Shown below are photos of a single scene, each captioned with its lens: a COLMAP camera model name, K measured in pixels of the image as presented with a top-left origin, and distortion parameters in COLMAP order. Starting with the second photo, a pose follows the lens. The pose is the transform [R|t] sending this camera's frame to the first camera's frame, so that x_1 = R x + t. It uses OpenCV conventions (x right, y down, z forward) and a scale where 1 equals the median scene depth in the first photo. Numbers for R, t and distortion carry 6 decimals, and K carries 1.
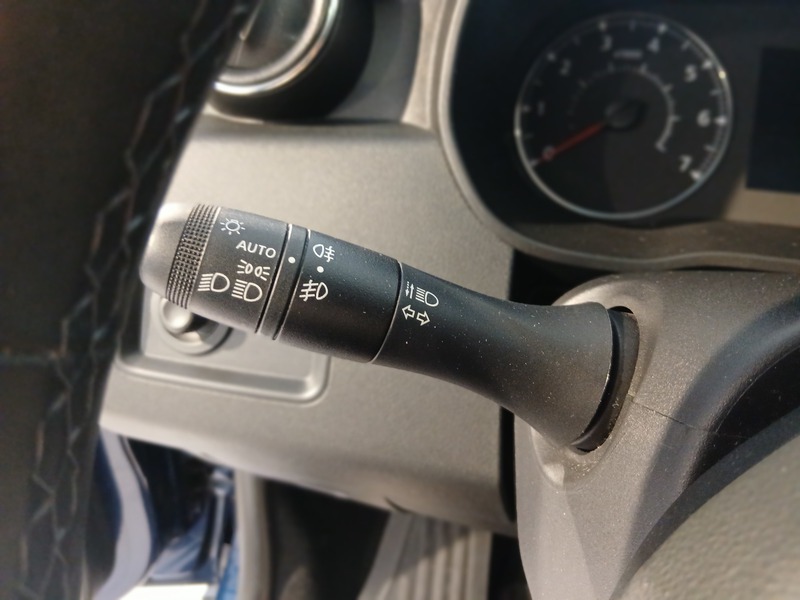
lens RADIAL K [[605.9, 0, 402.6], [0, 605.9, 309.5], [0, 0, 1]] dist [0.105209, -0.205083]
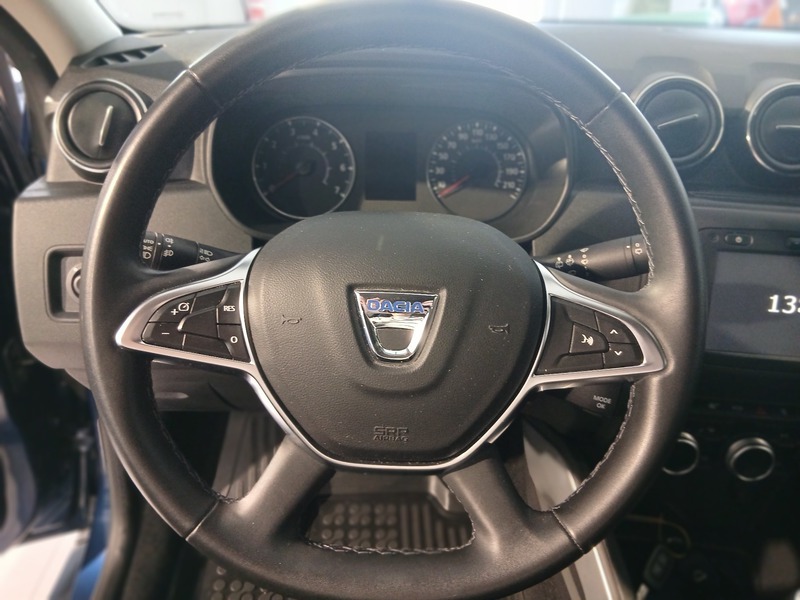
lens RADIAL K [[605.9, 0, 402.6], [0, 605.9, 309.5], [0, 0, 1]] dist [0.105209, -0.205083]
pose [[0.948614, -0.130670, 0.288195, 0.021651], [0.131652, 0.991166, 0.016062, 0.161465], [-0.287748, 0.022705, 0.957437, -1.037068]]
